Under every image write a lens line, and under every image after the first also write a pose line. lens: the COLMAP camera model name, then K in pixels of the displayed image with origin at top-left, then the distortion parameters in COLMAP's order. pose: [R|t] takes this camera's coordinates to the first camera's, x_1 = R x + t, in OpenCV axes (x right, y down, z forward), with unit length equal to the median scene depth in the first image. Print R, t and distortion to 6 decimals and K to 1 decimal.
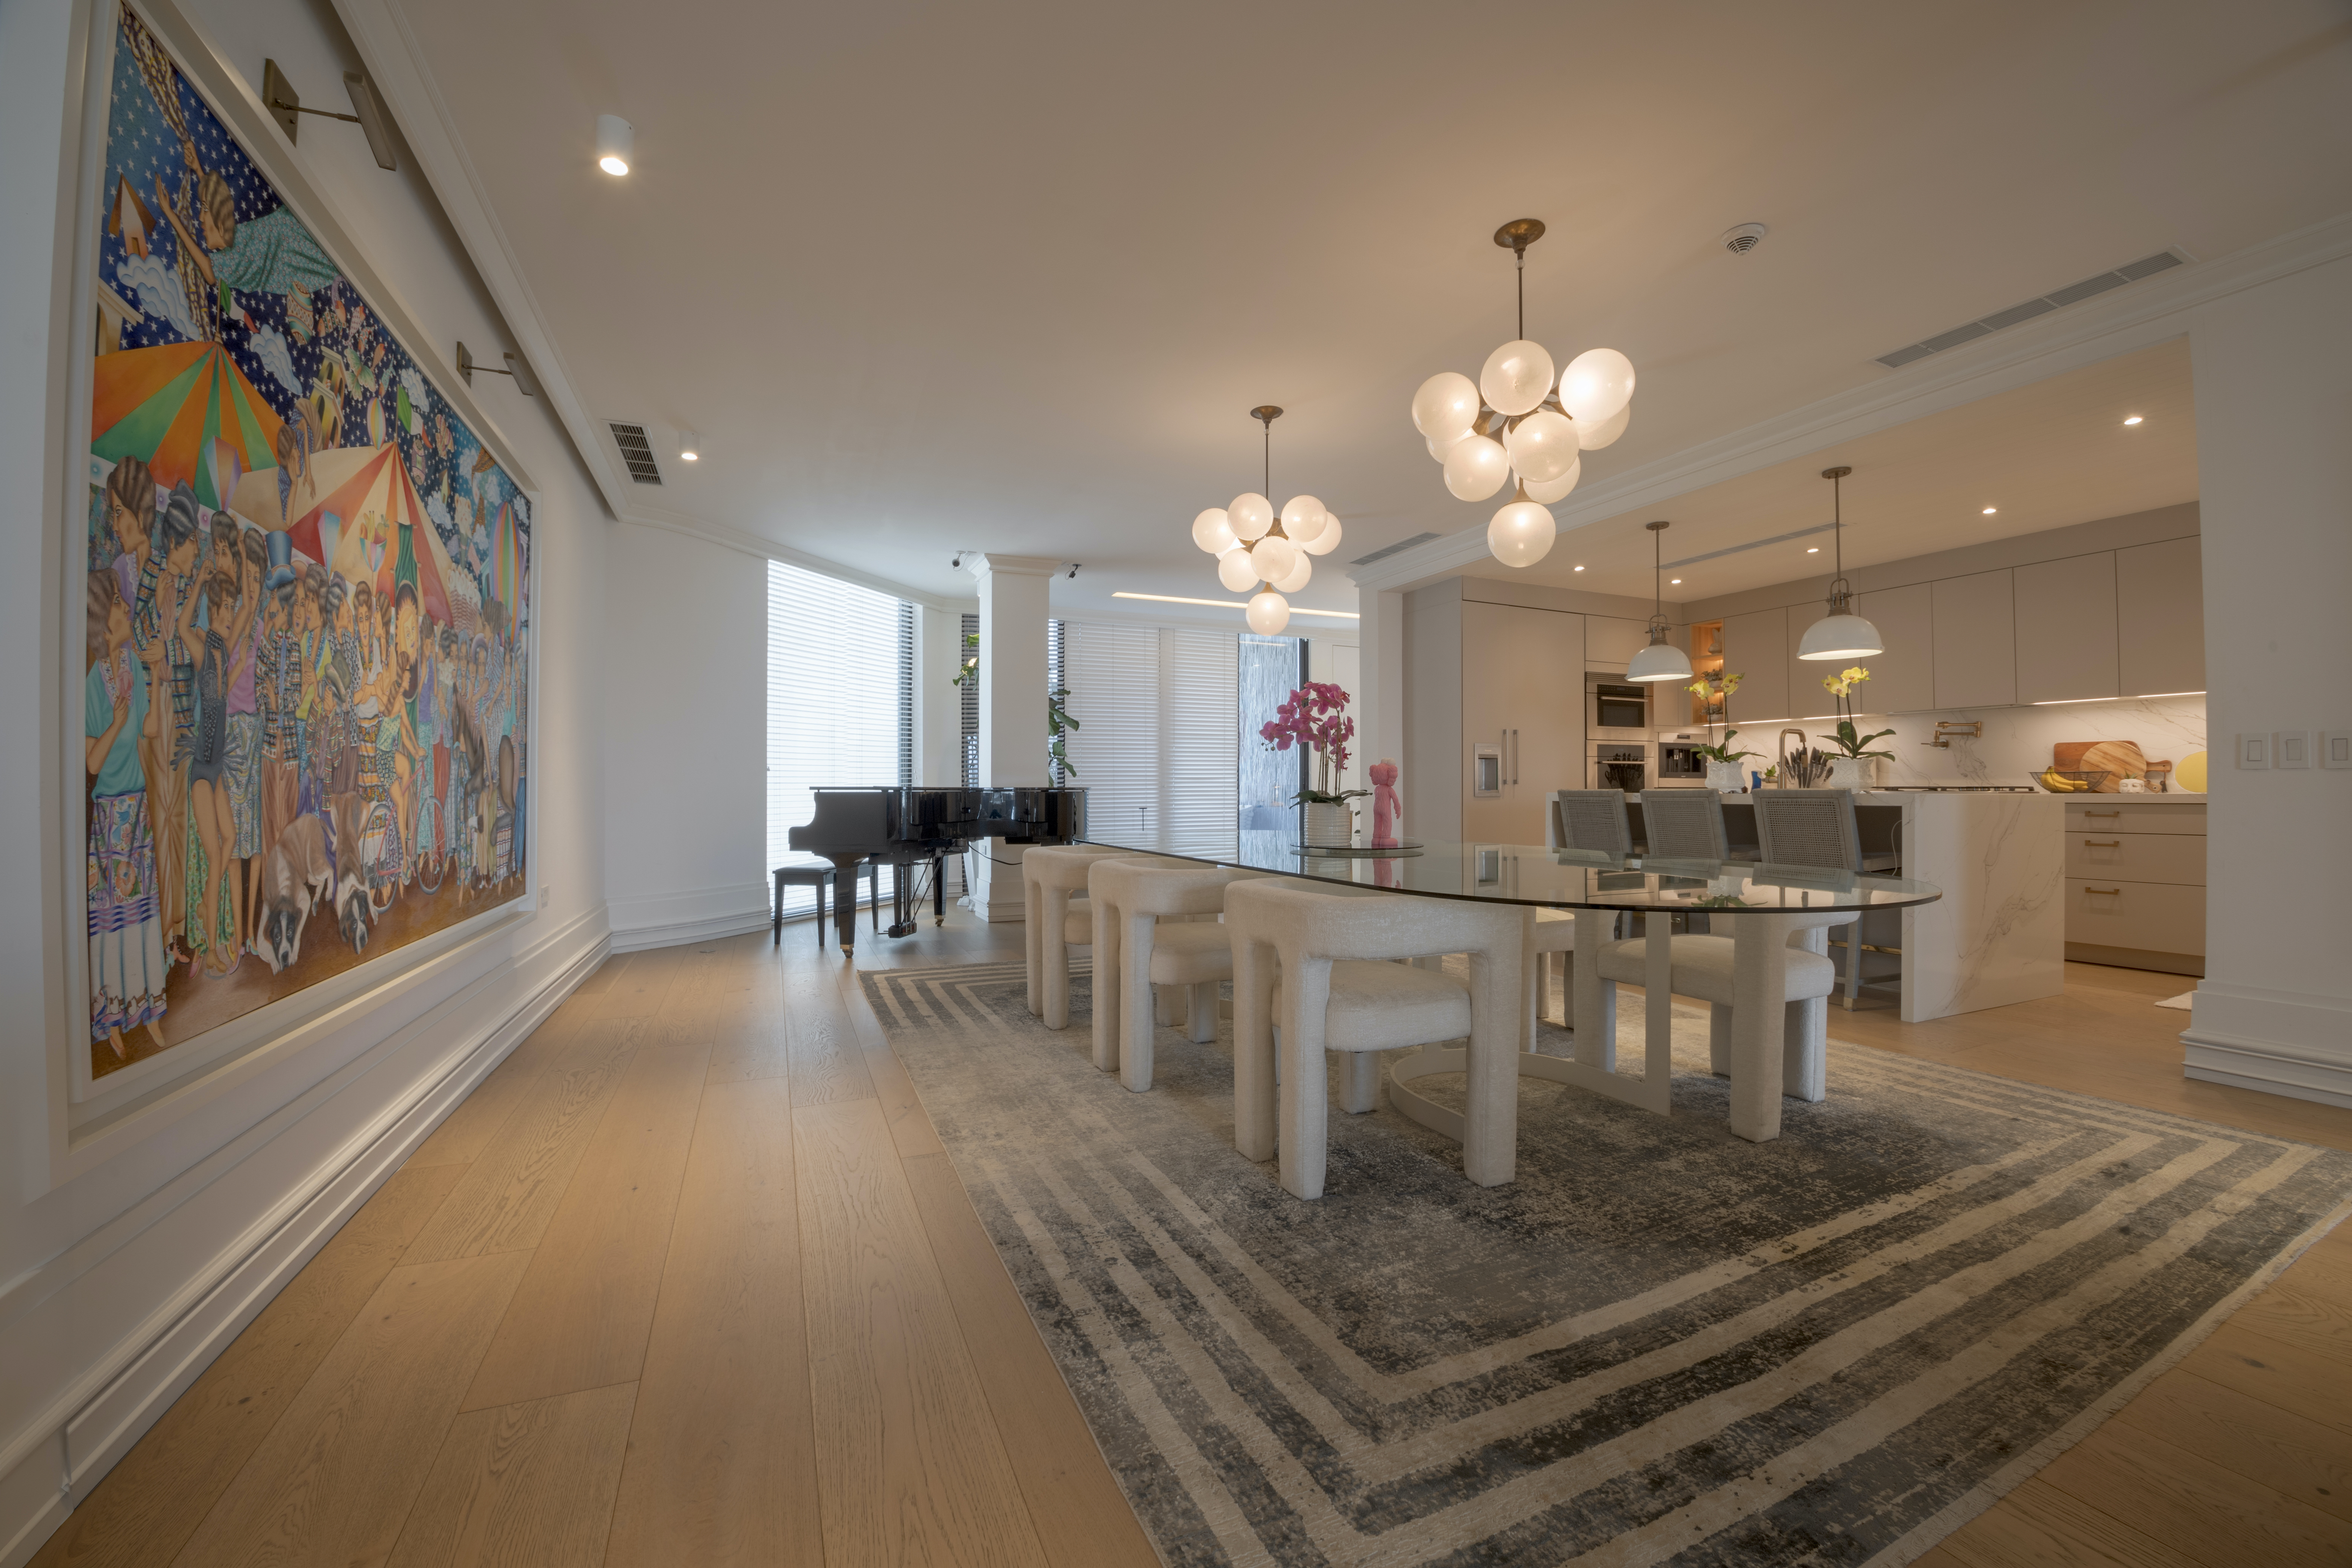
lens RADIAL K [[933.5, 0, 1182.7], [0, 933.5, 783.2], [0, 0, 1]] dist [-0.032881, -0.001190]
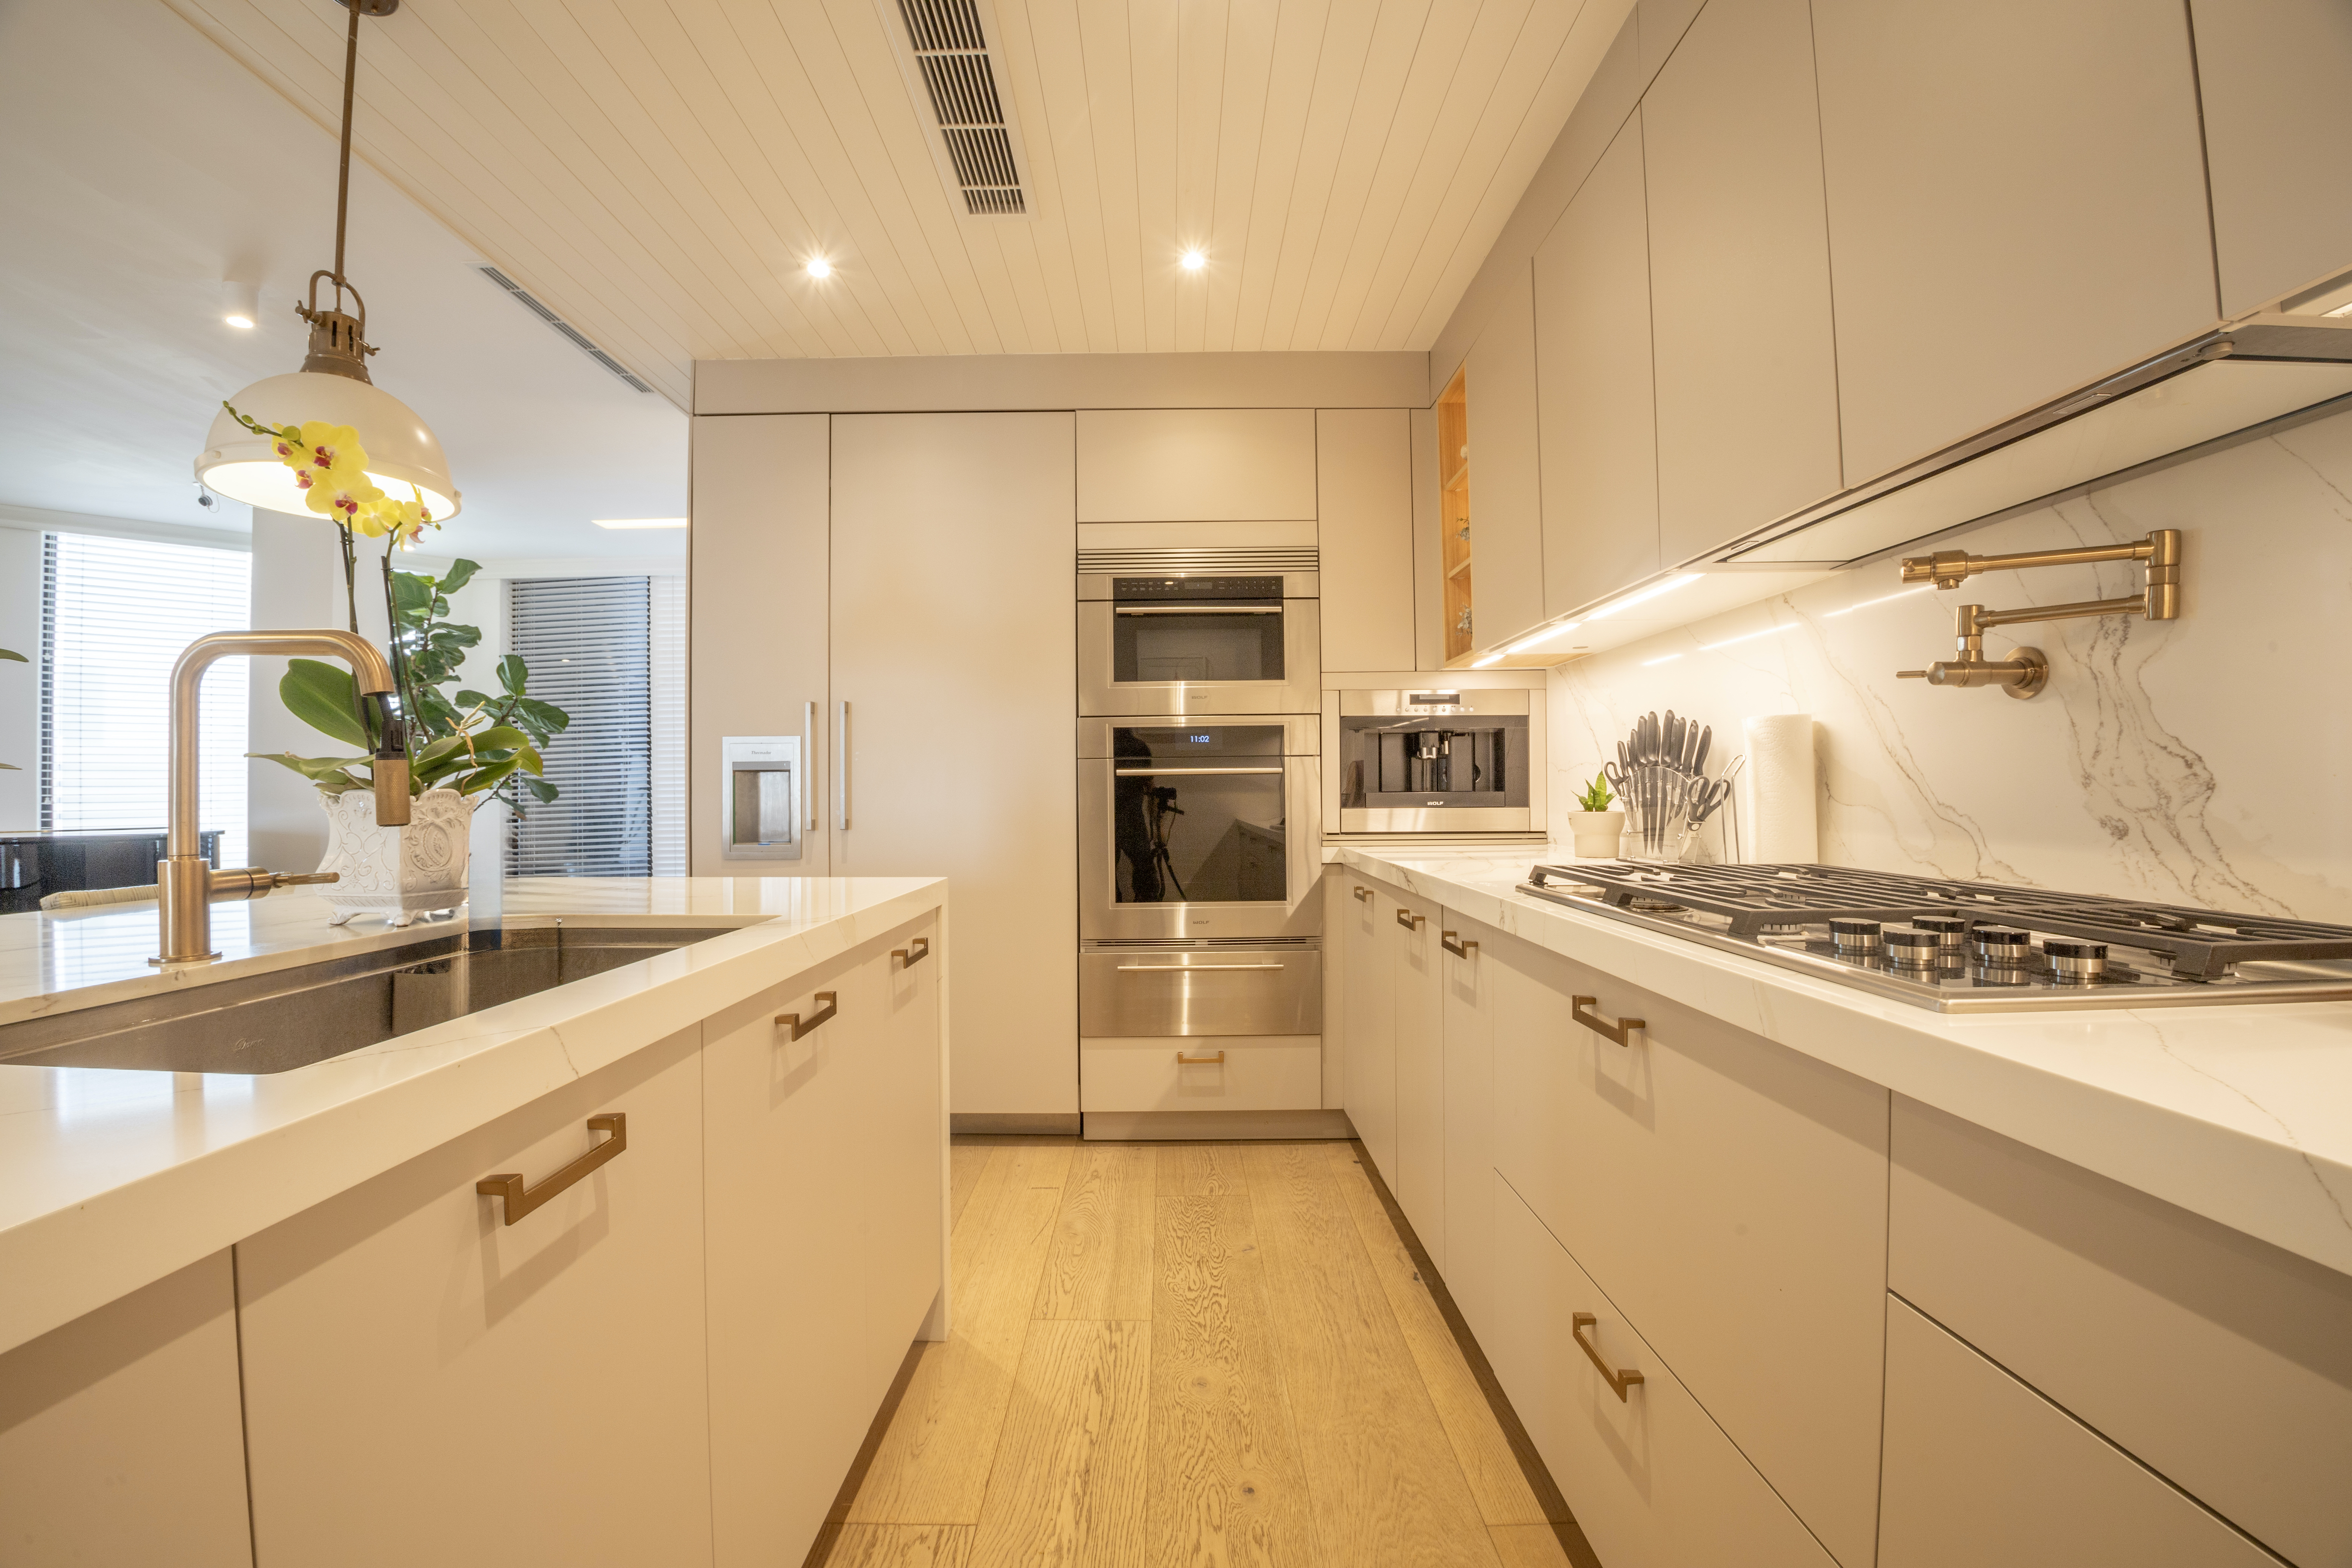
lens RADIAL K [[933.4, 0, 1177.2], [0, 933.4, 785.6], [0, 0, 1]] dist [-0.032881, -0.001190]
pose [[0.916760, -0.003952, -0.399419, 1.353140], [0.004570, 0.999989, 0.000595, -0.032834], [0.399412, -0.002370, 0.916768, 1.345077]]
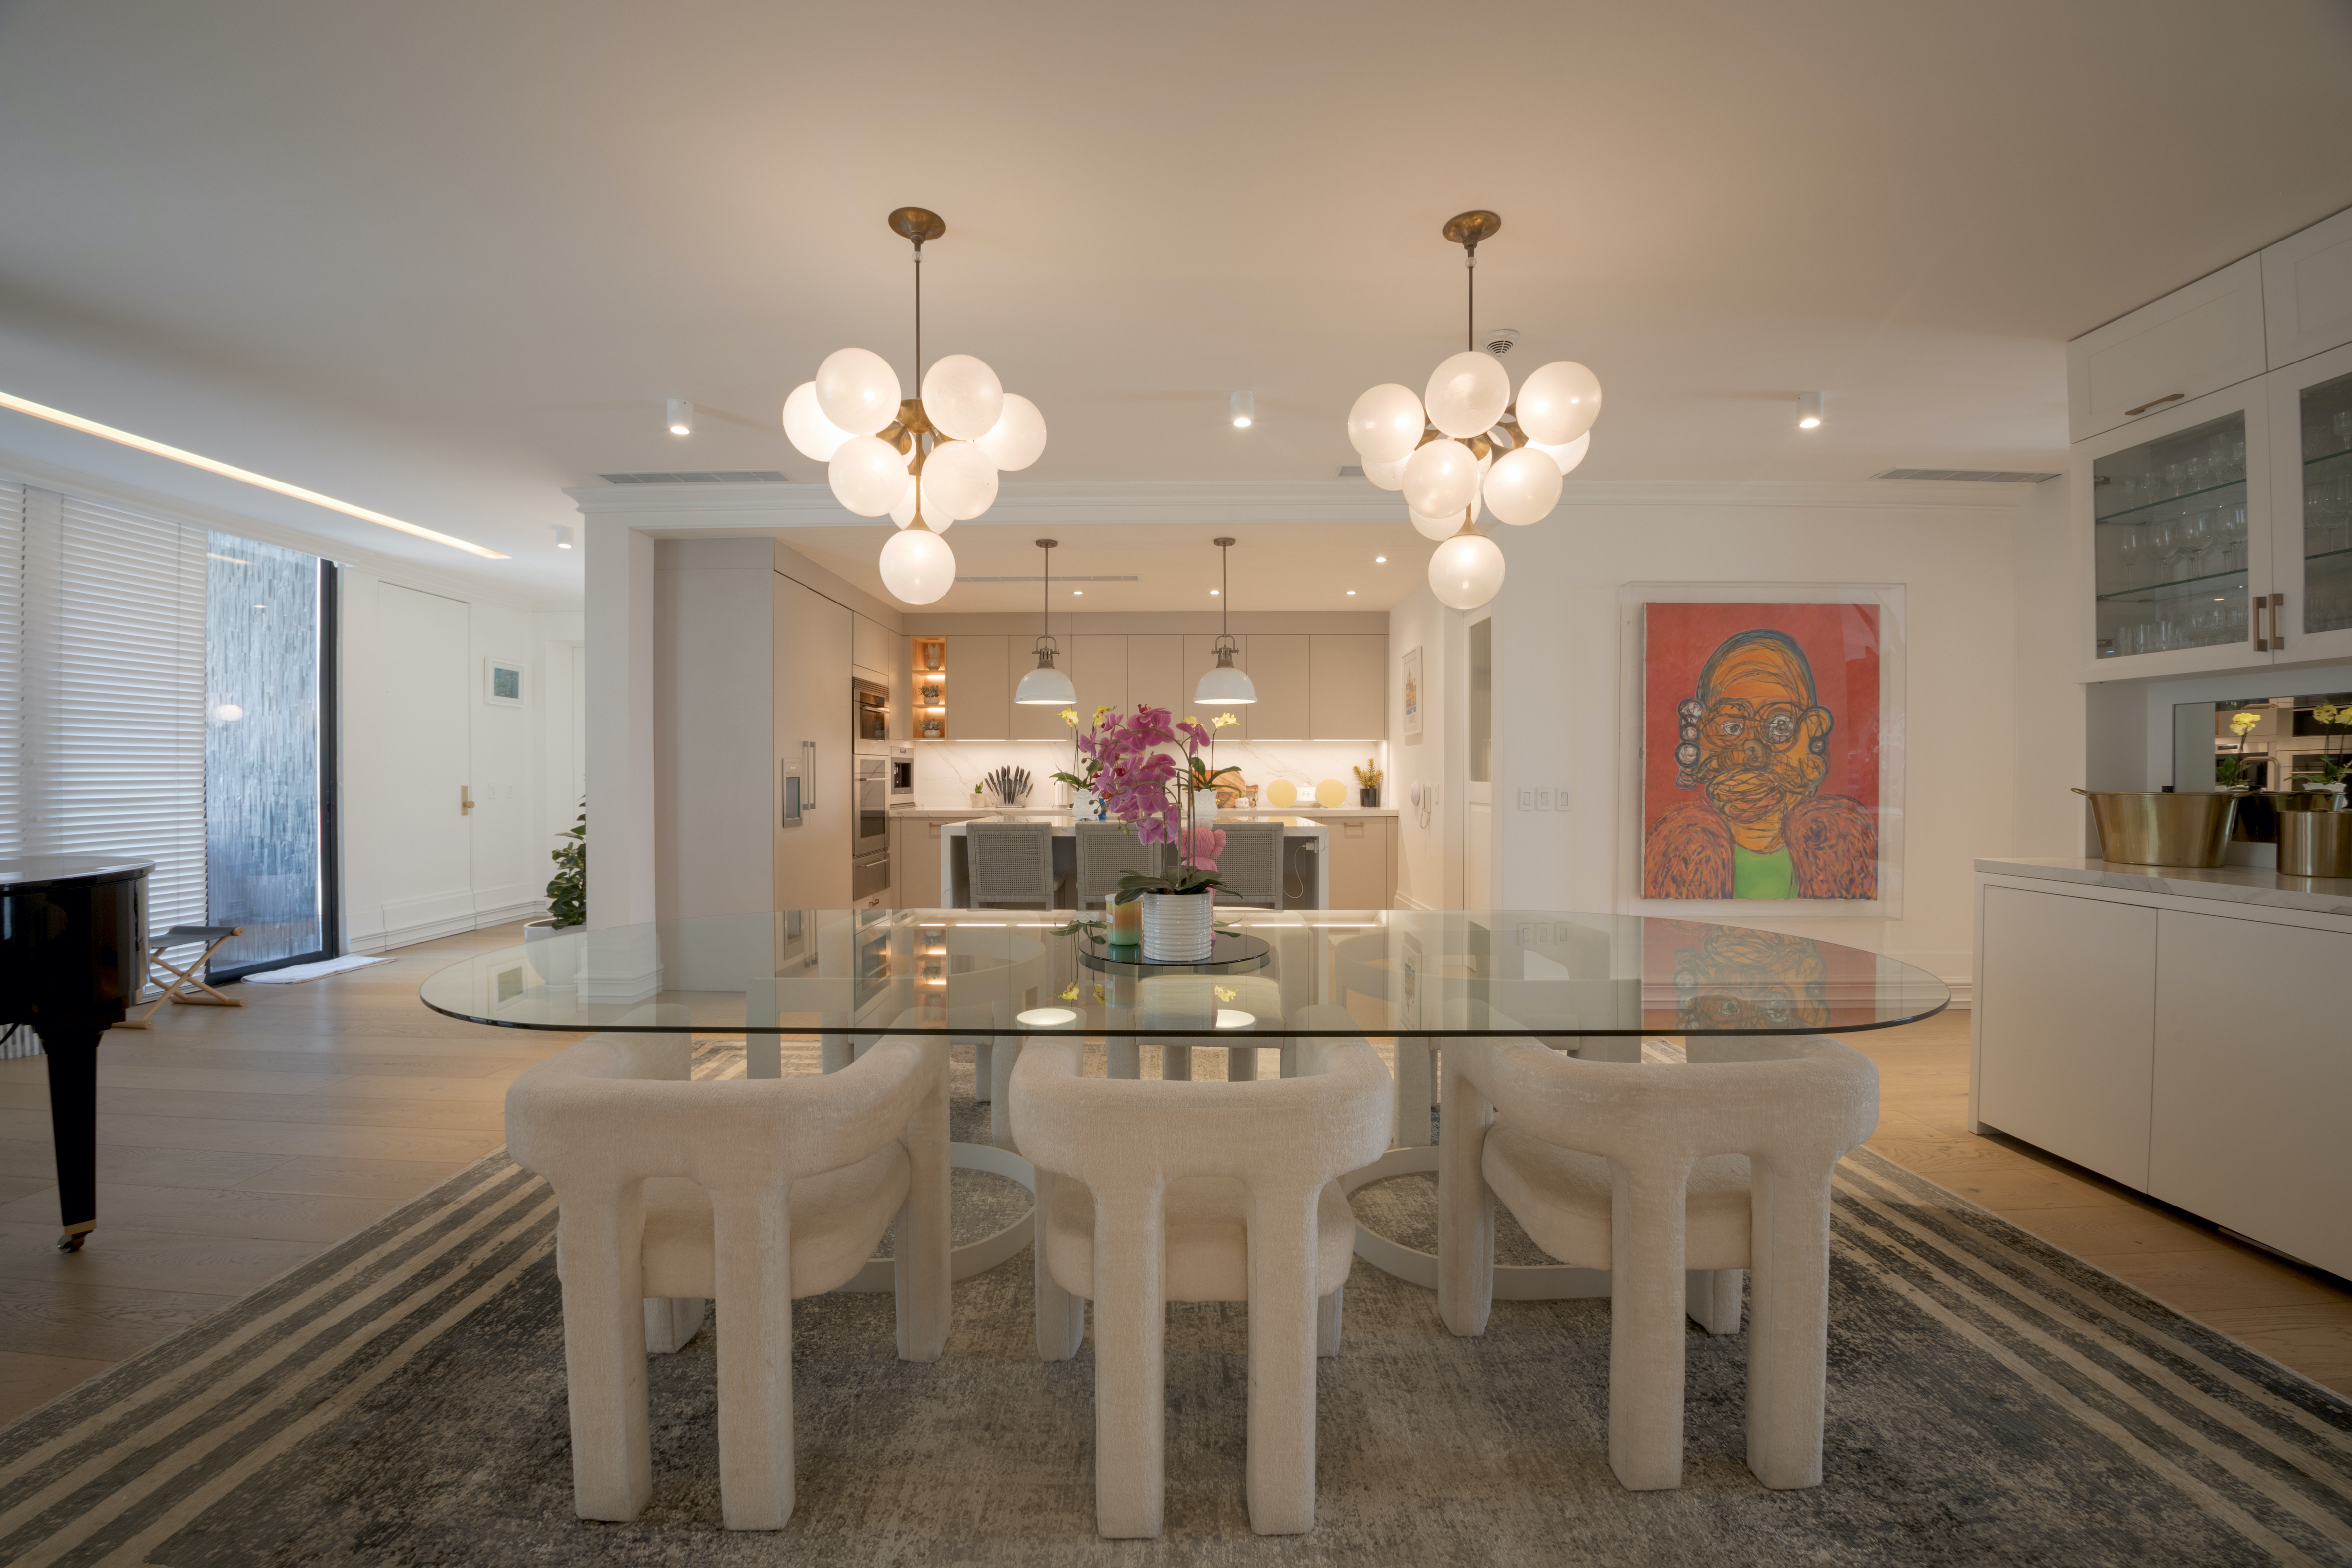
lens RADIAL K [[933.5, 0, 1180.1], [0, 933.5, 768.0], [0, 0, 1]] dist [-0.032881, -0.001190]
pose [[0.416599, 0.008259, 0.909053, -0.465533], [-0.007964, 0.999954, -0.005435, -0.065955], [-0.909055, -0.004976, 0.416646, 0.742701]]
